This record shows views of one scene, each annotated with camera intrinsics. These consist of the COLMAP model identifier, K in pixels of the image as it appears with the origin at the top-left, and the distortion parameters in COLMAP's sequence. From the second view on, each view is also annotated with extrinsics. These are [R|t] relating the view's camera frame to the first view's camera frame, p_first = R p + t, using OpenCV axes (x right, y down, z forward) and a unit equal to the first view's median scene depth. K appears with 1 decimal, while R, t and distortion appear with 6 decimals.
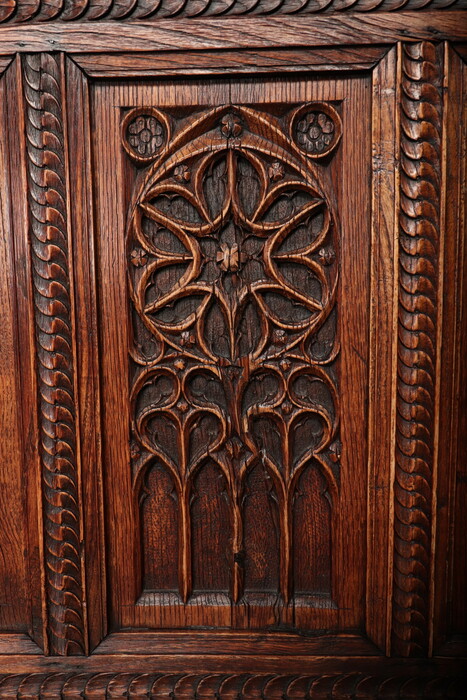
lens RADIAL K [[501.5, 0, 236.0], [0, 501.5, 332.3], [0, 0, 1]] dist [0.004188, -0.000744]
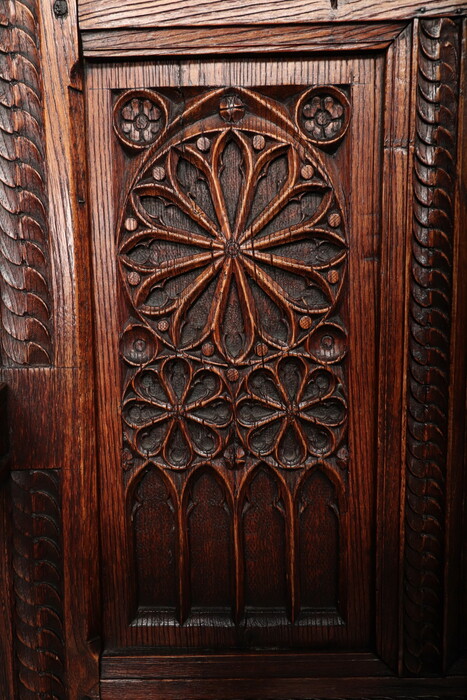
lens RADIAL K [[540.9, 0, 232.7], [0, 540.9, 340.1], [0, 0, 1]] dist [0.008770, -0.003279]
pose [[0.999988, 0.000559, 0.004916, -0.105524], [-0.000610, 0.999946, 0.010390, 0.001990], [-0.004910, -0.010393, 0.999934, 0.001967]]
